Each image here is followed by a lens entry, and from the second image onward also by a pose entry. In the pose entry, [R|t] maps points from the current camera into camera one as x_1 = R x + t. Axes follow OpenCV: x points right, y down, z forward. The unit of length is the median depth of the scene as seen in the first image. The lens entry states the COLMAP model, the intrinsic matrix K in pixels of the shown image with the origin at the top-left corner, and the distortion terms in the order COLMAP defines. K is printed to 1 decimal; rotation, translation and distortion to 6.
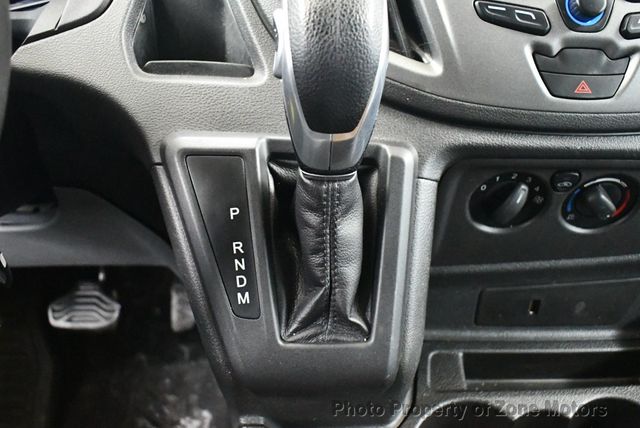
lens RADIAL K [[644.9, 0, 319.7], [0, 644.9, 214.8], [0, 0, 1]] dist [-0.092521, 0.000000]
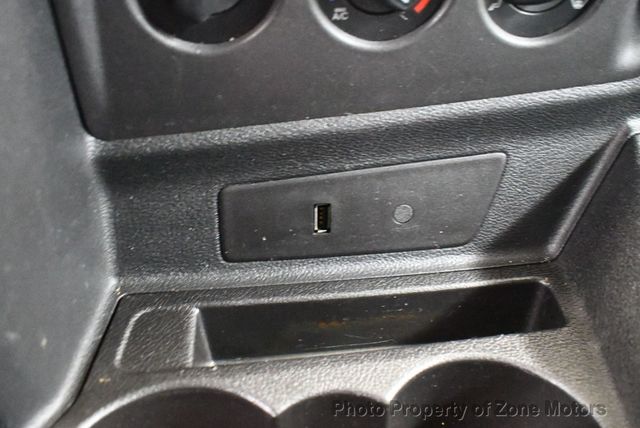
lens RADIAL K [[644.9, 0, 320.1], [0, 644.9, 213.1], [0, 0, 1]] dist [-0.092521, 0.000000]
pose [[0.991954, -0.068555, 0.106432, 0.275823], [0.079934, 0.991083, -0.106606, 0.202699], [-0.098174, 0.114256, 0.988589, 0.433534]]
